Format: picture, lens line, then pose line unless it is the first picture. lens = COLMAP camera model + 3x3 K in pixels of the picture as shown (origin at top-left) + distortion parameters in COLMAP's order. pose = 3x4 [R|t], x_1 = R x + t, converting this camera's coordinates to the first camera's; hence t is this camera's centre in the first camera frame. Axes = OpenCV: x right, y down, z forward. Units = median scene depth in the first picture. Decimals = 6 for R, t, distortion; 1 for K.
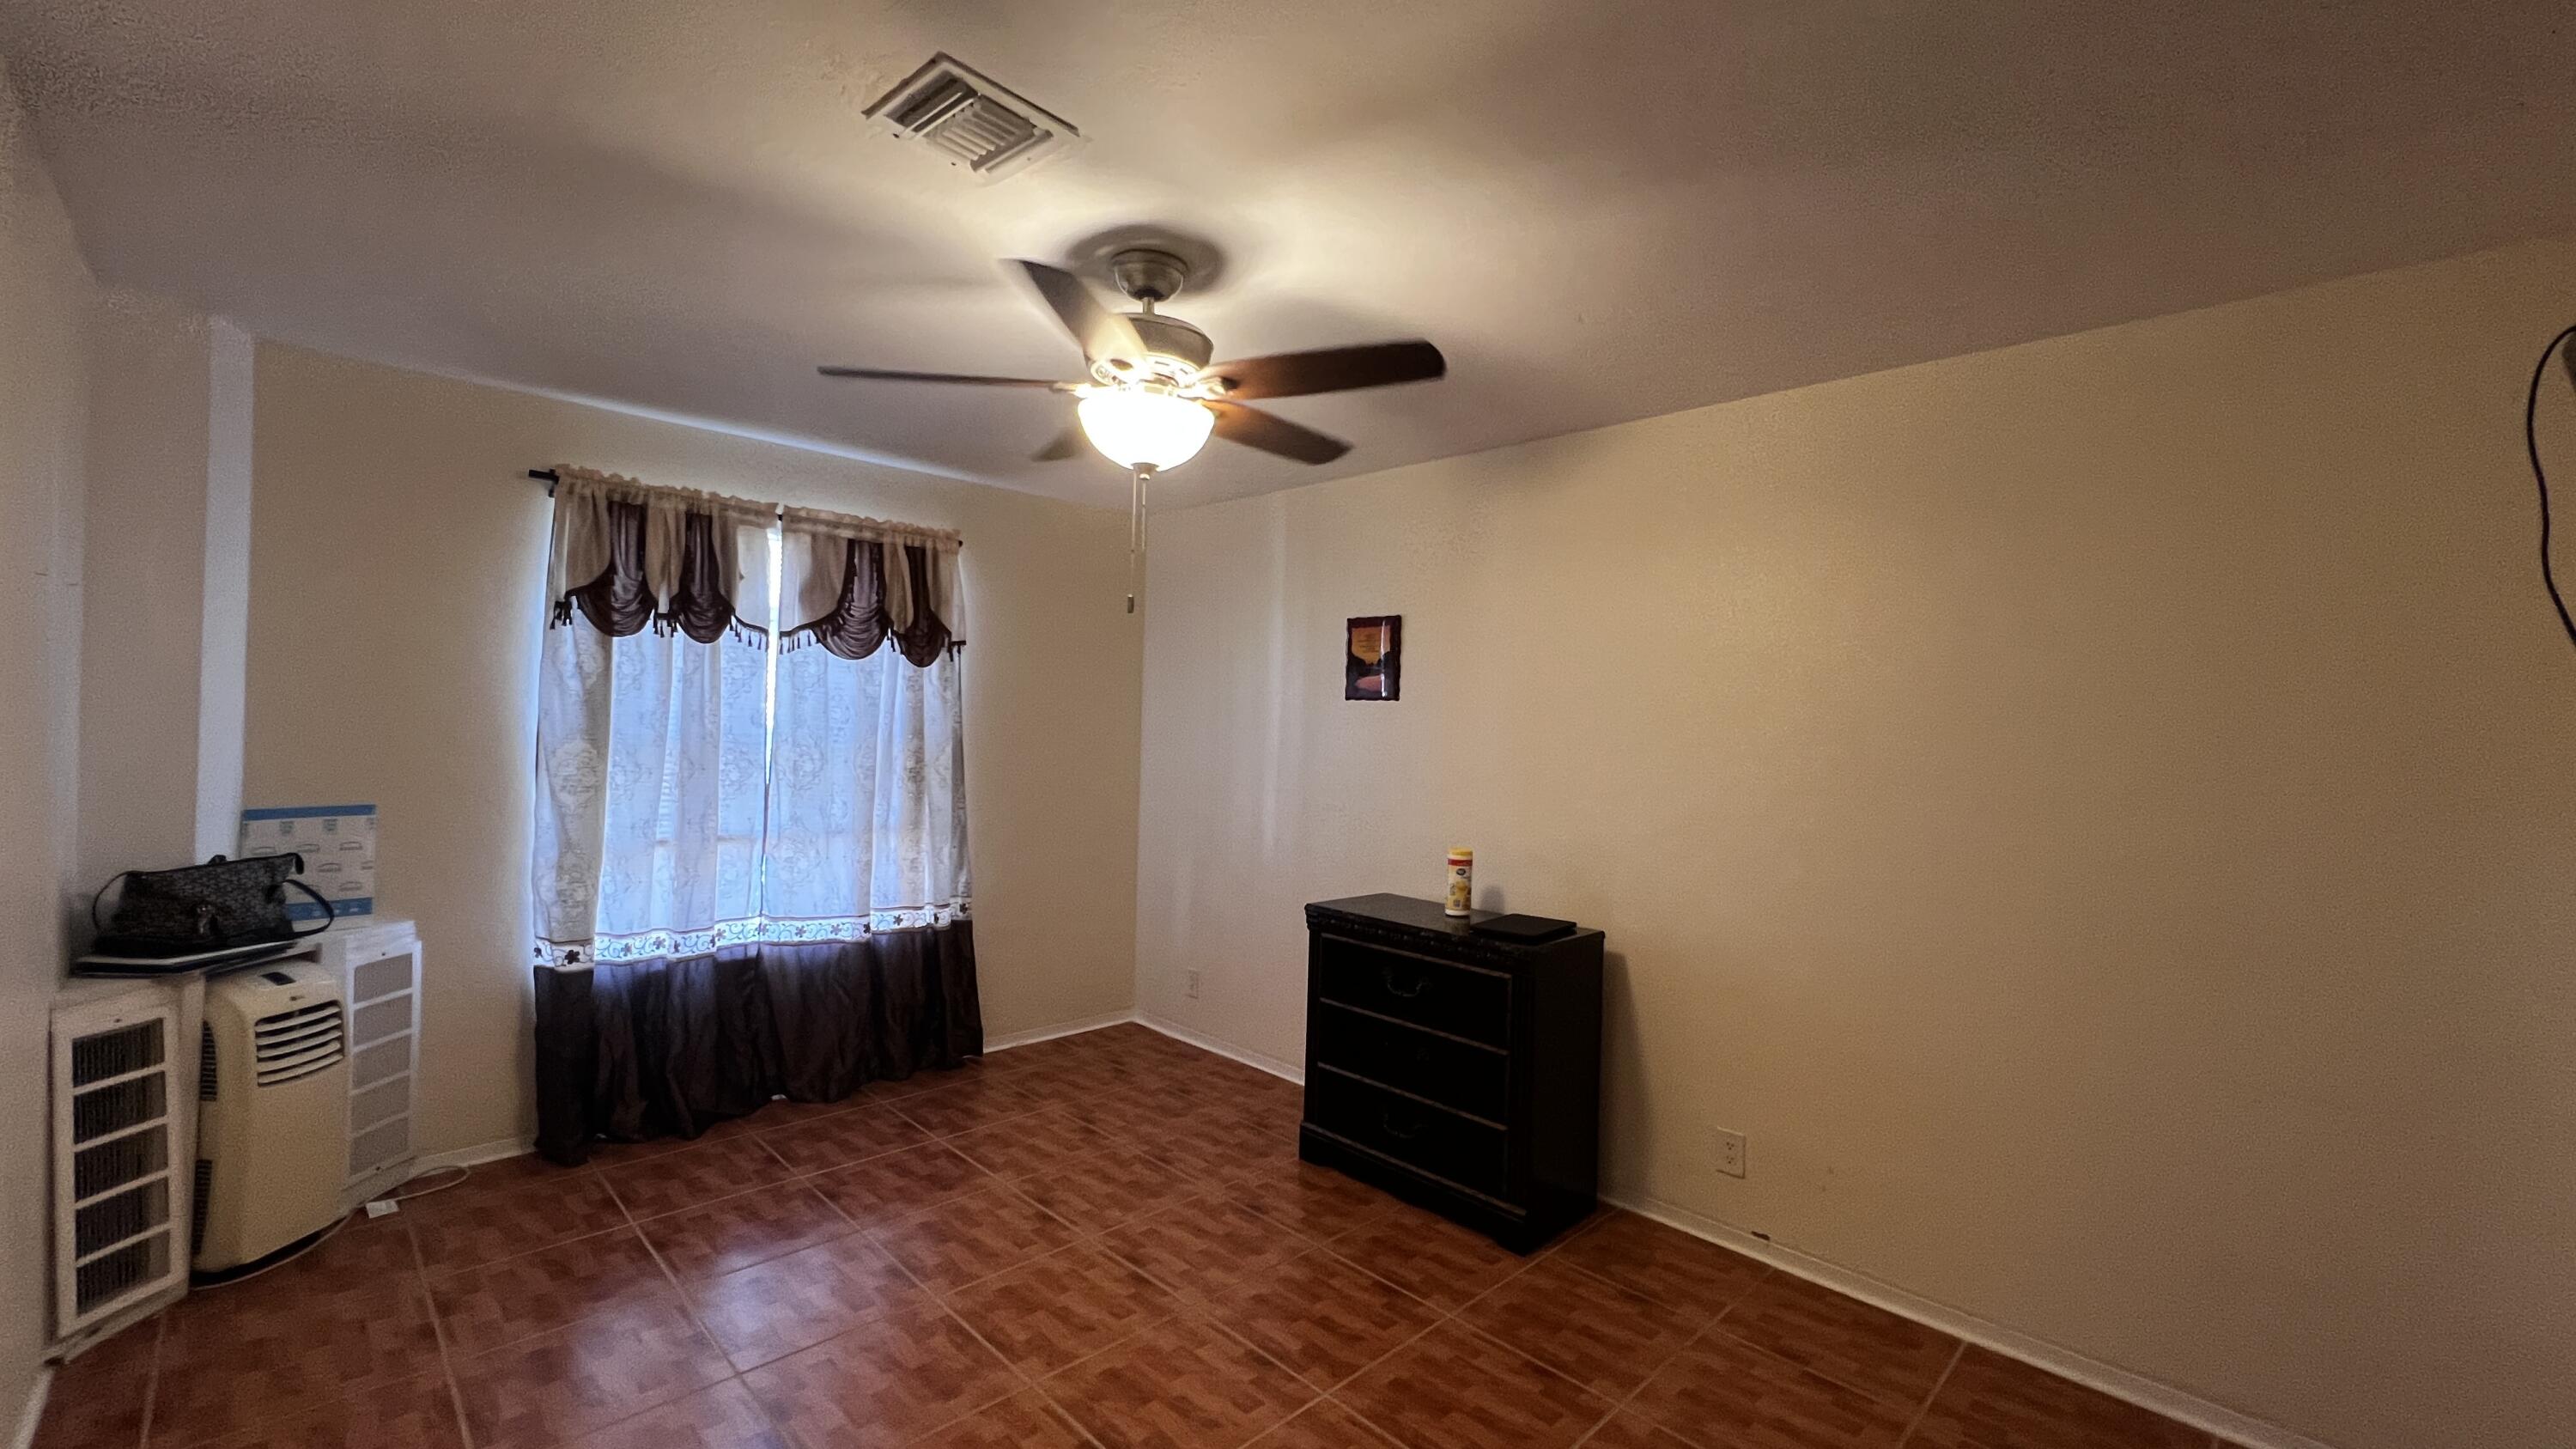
lens RADIAL K [[1036.1, 0, 1282.3], [0, 1036.1, 720.7], [0, 0, 1]] dist [-0.002287, 0.000032]
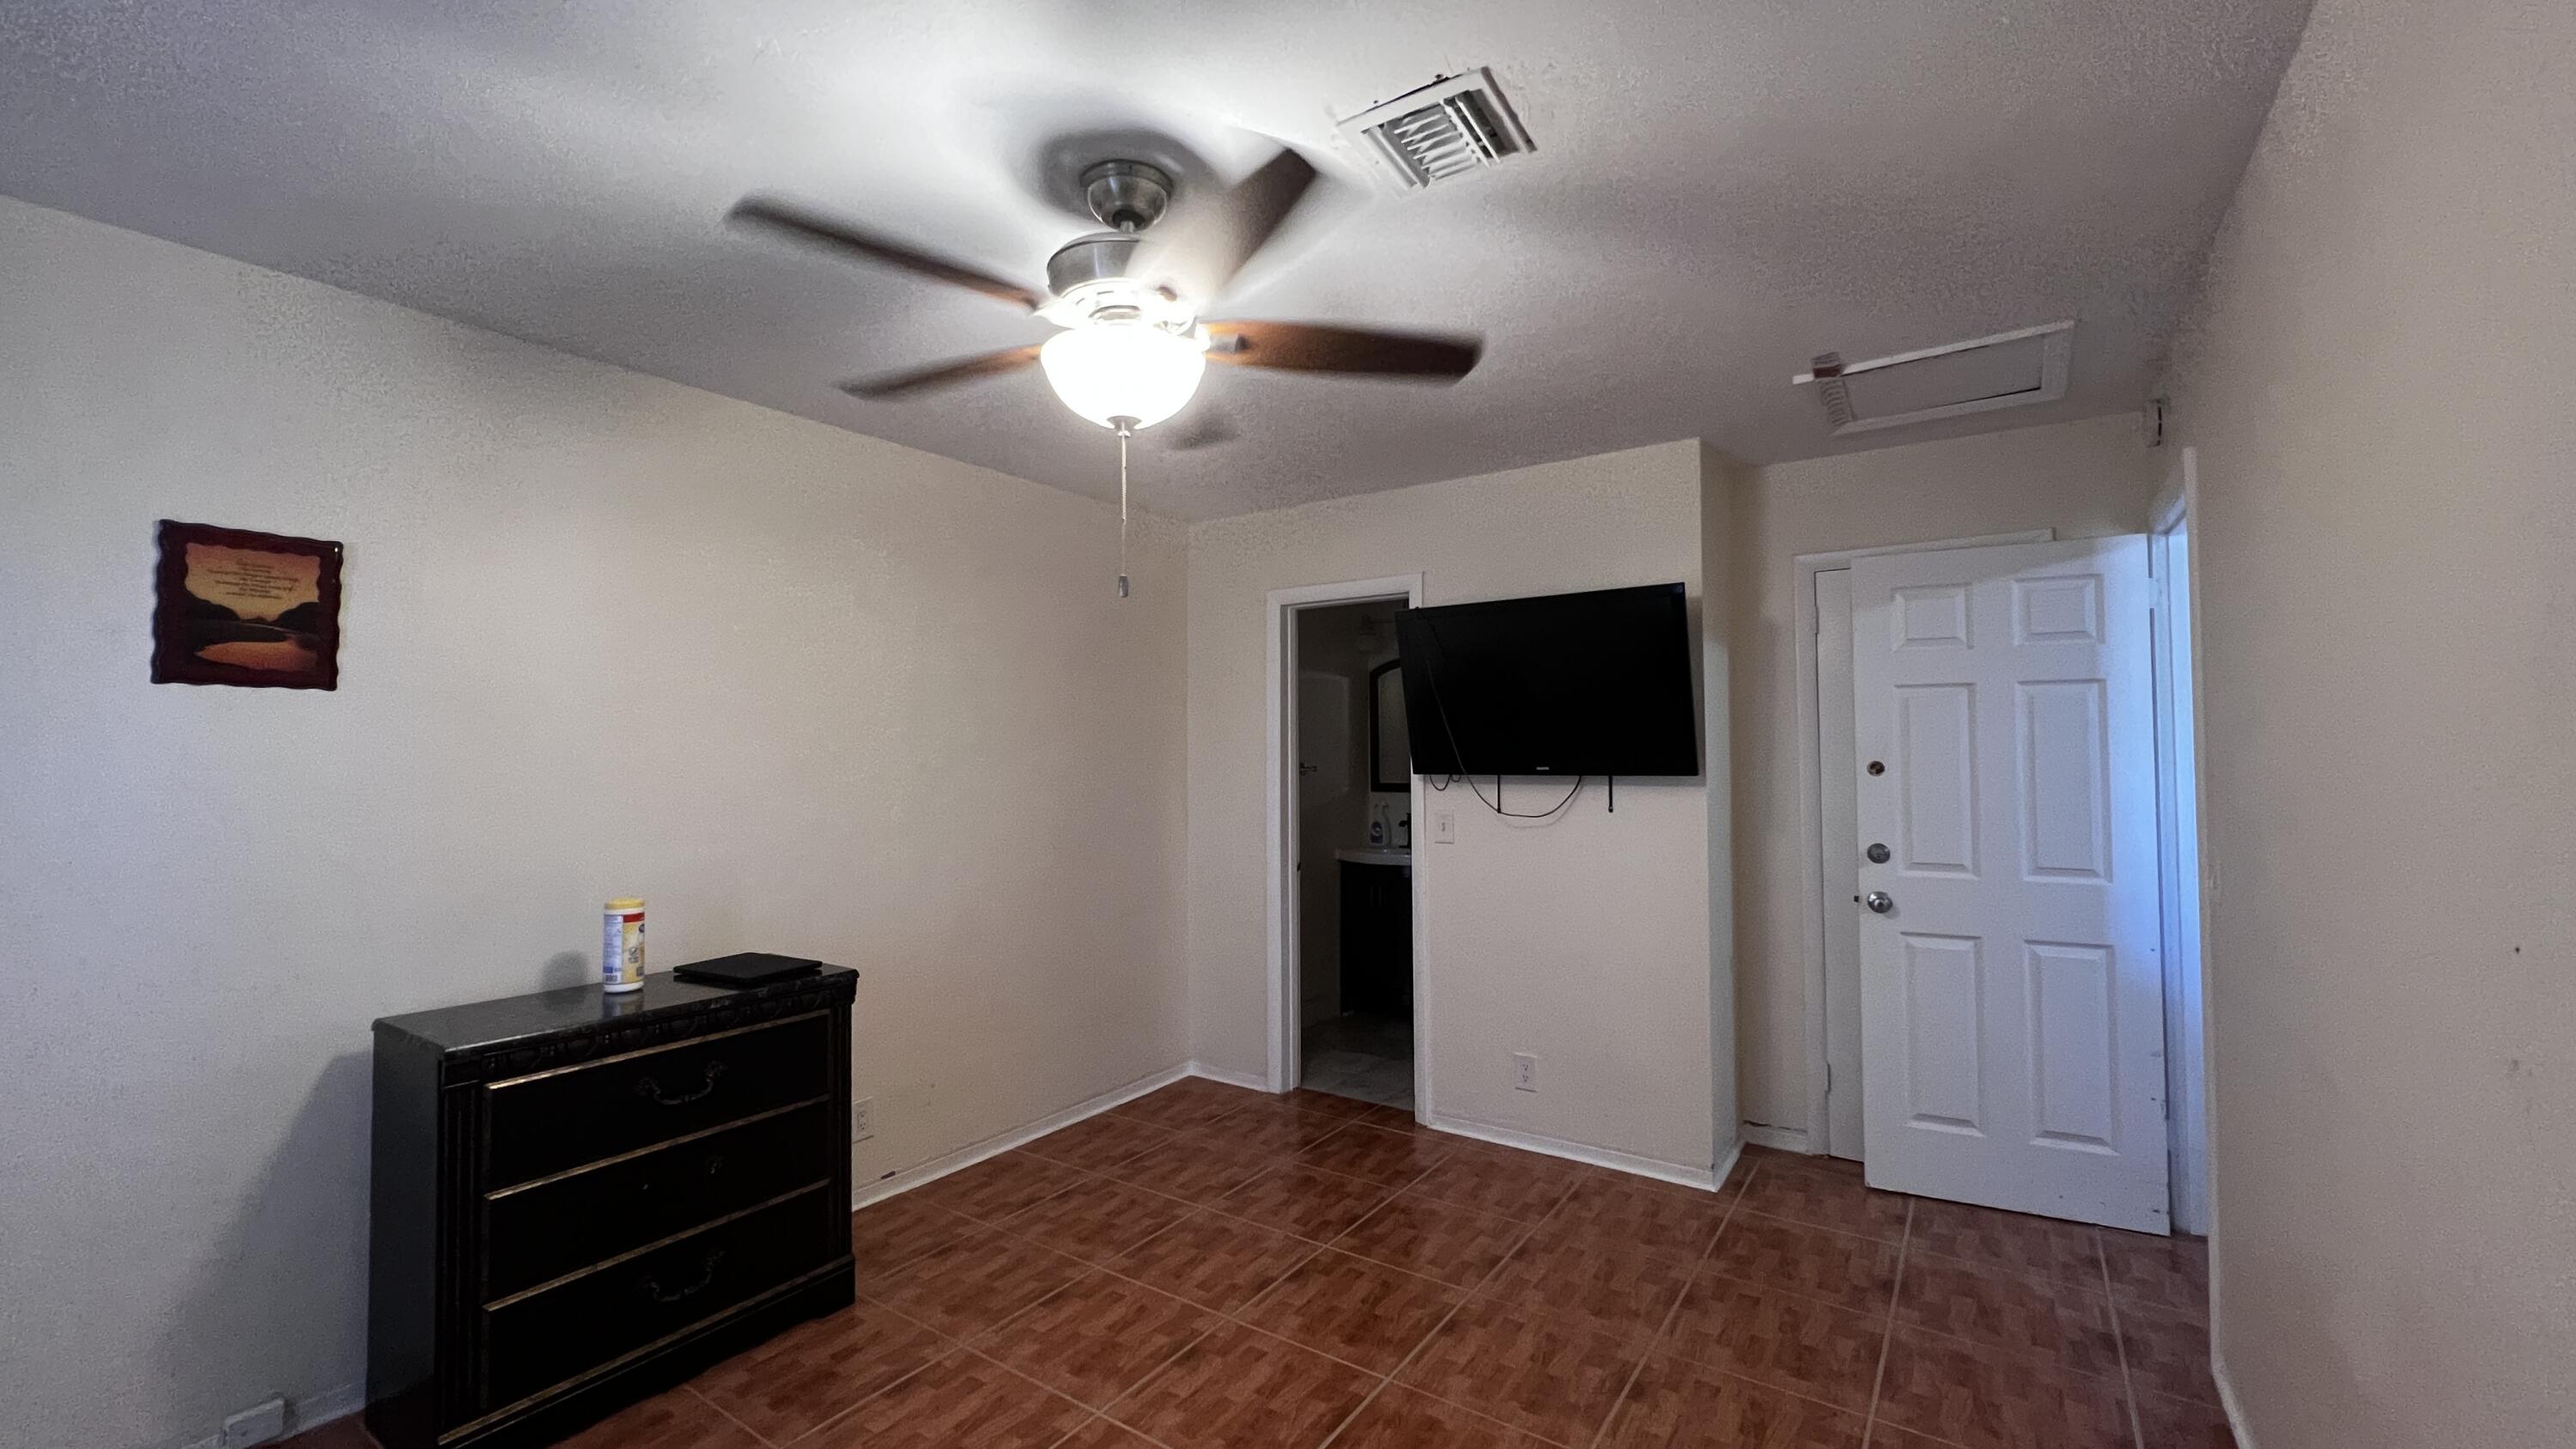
lens RADIAL K [[1036.1, 0, 1282.3], [0, 1036.1, 720.7], [0, 0, 1]] dist [-0.002287, 0.000032]
pose [[-0.193961, 0.003241, 0.981004, -0.676287], [-0.004102, 0.999983, -0.004115, -0.002134], [-0.981001, -0.004822, -0.193944, 0.721878]]
